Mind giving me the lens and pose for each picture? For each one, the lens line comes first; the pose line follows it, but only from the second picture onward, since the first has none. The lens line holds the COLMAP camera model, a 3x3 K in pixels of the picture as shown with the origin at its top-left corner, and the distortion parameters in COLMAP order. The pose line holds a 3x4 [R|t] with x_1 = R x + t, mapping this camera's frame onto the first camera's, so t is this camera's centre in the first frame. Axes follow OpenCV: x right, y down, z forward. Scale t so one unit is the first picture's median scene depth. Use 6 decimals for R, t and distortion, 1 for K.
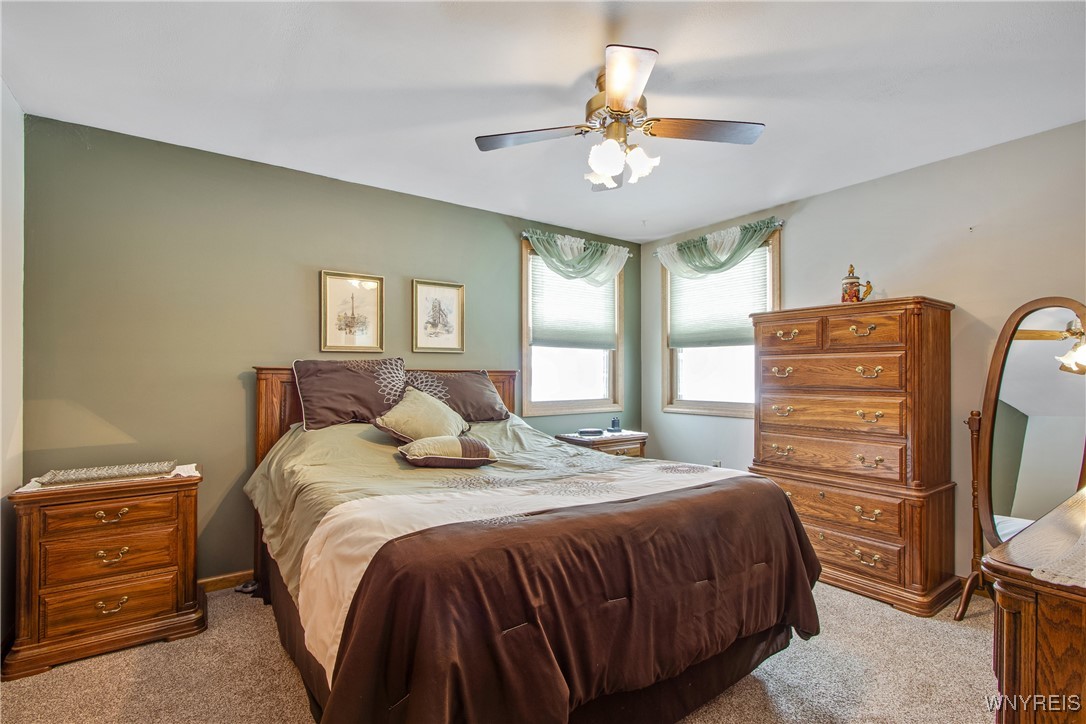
lens RADIAL K [[518.7, 0, 514.3], [0, 518.7, 377.2], [0, 0, 1]] dist [-0.013608, 0.000190]
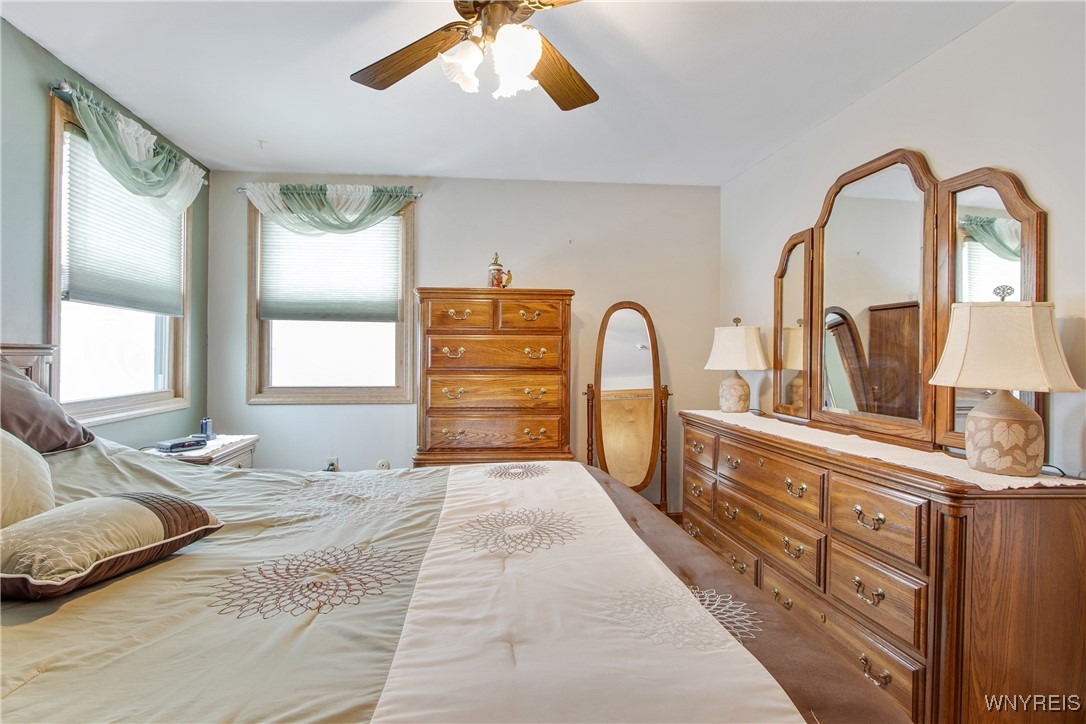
lens RADIAL K [[535.3, 0, 541.5], [0, 535.3, 352.1], [0, 0, 1]] dist [-0.004950, -0.000088]
pose [[0.473128, 0.006504, 0.880970, -0.247011], [-0.000396, 0.999974, -0.007170, -0.003340], [-0.880994, 0.003043, 0.473118, 0.343837]]
